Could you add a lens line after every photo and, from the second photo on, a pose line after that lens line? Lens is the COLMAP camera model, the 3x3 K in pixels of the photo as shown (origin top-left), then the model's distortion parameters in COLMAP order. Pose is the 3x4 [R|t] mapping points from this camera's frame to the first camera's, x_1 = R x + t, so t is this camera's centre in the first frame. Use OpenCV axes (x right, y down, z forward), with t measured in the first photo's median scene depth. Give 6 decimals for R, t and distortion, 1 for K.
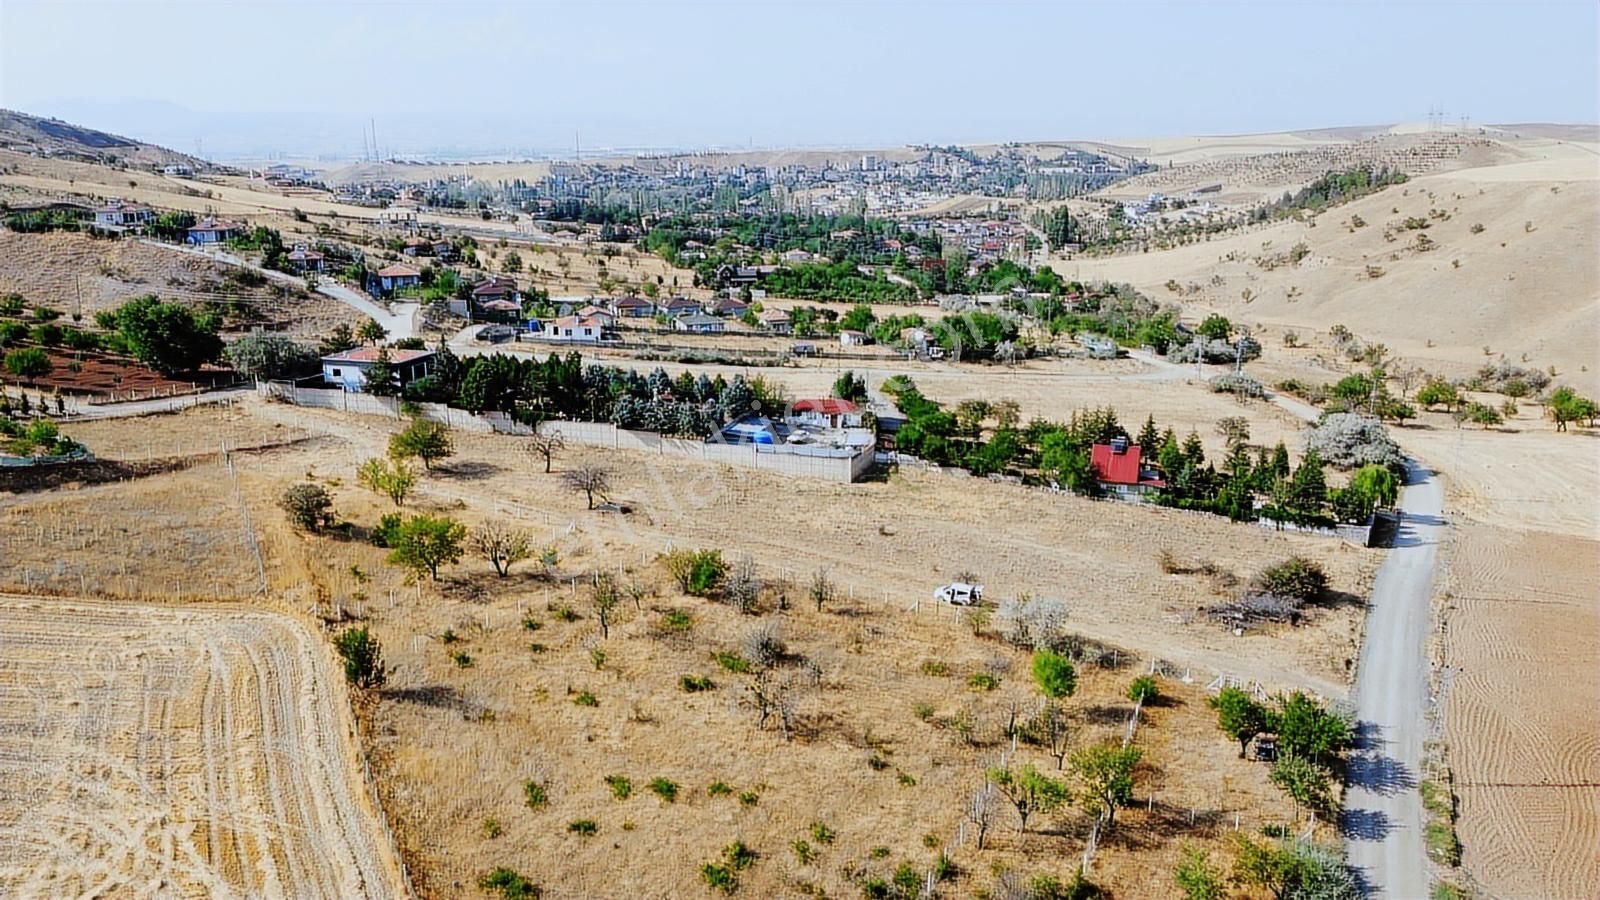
lens RADIAL K [[1220.5, 0, 793.6], [0, 1220.5, 450.3], [0, 0, 1]] dist [-0.007222, 0.013011]
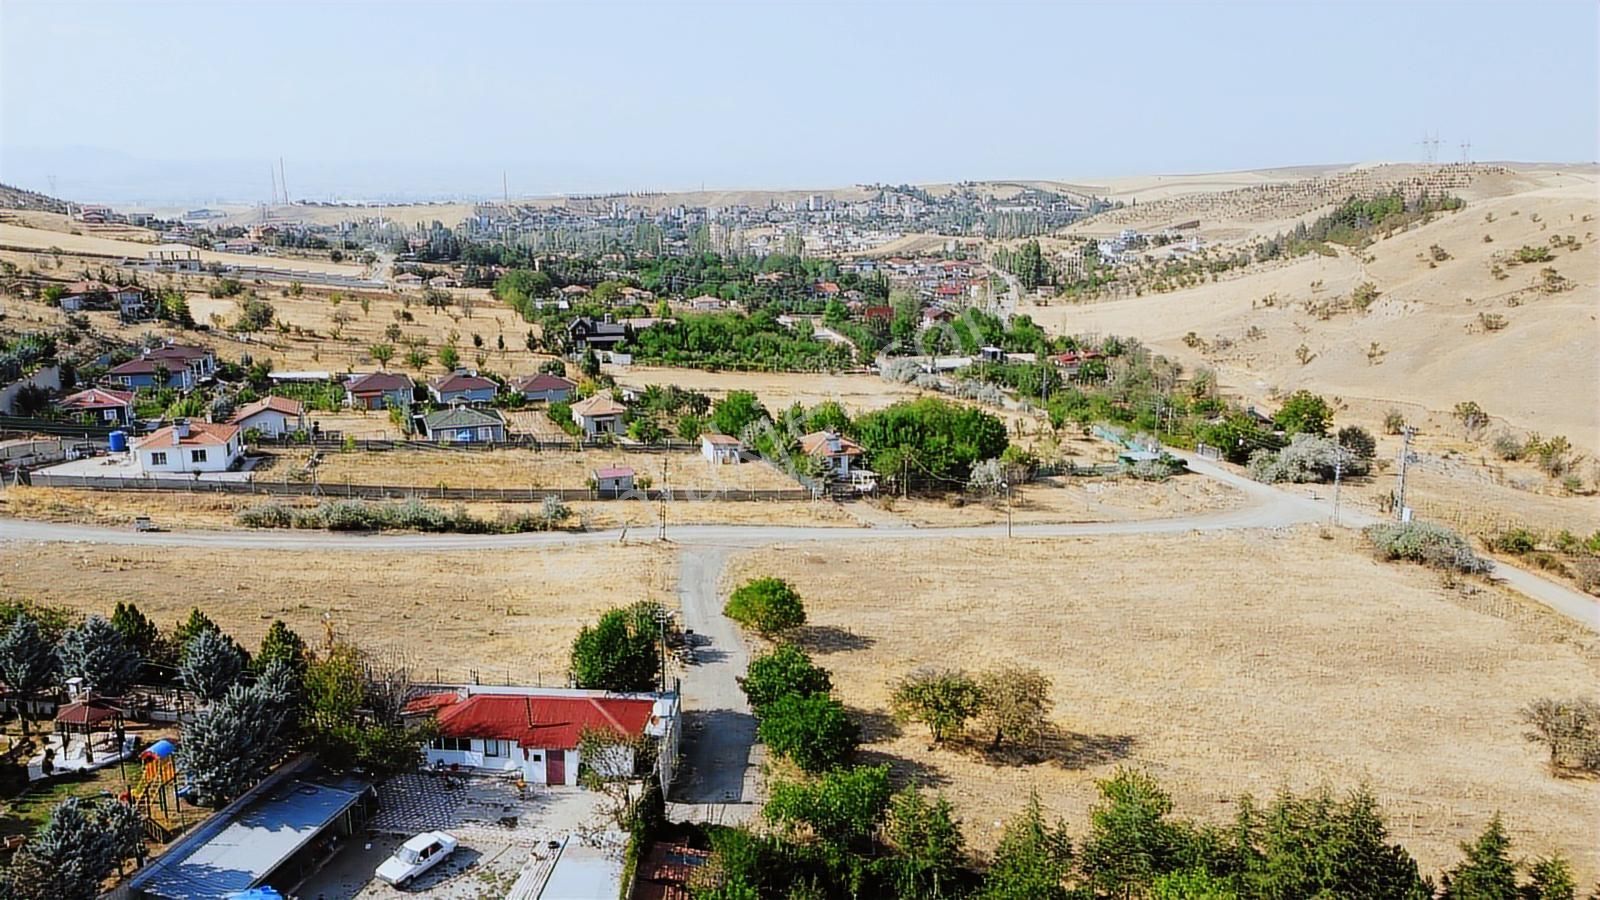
lens RADIAL K [[1220.5, 0, 793.6], [0, 1220.5, 450.3], [0, 0, 1]] dist [-0.007222, 0.013011]
pose [[0.999352, -0.010815, 0.034321, 0.065914], [0.012041, 0.999289, -0.035730, -0.074231], [-0.033910, 0.036120, 0.998772, 0.446064]]
